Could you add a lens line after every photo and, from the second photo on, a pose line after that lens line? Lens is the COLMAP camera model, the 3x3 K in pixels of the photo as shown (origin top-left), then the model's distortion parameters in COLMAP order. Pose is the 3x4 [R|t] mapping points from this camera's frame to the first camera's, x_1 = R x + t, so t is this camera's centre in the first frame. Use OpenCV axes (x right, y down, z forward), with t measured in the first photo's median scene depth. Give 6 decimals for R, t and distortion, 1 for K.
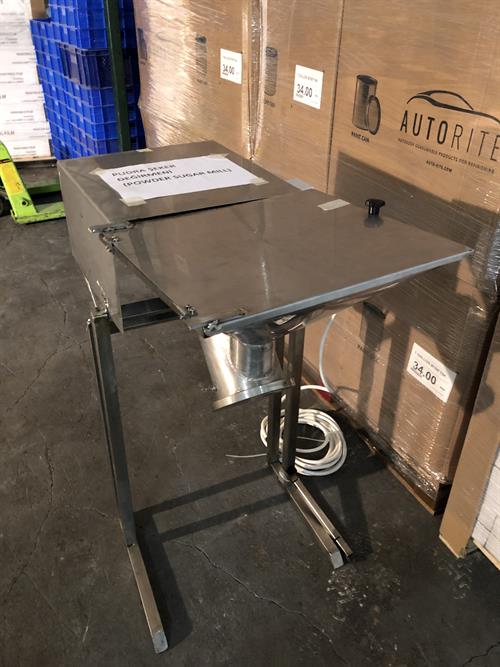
lens RADIAL K [[553.5, 0, 246.8], [0, 553.5, 330.0], [0, 0, 1]] dist [-0.005319, -0.001552]
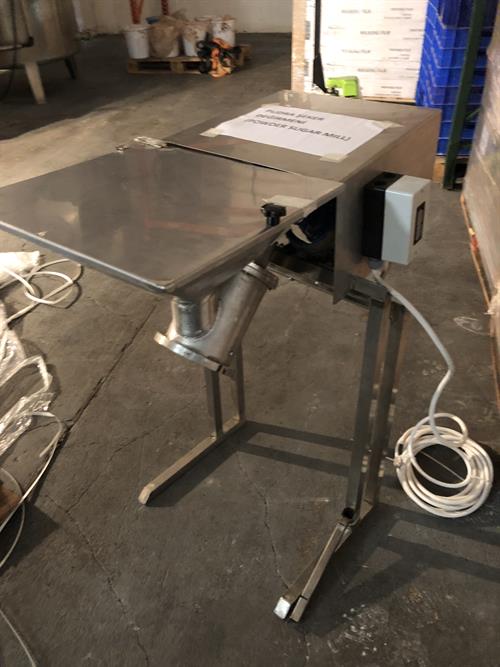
lens RADIAL K [[553.5, 0, 247.5], [0, 553.5, 337.5], [0, 0, 1]] dist [-0.005319, -0.001552]
pose [[0.724566, 0.374014, -0.578894, 0.365399], [-0.315457, 0.926768, 0.203932, -0.079465], [0.612774, 0.034854, 0.789489, 0.168873]]
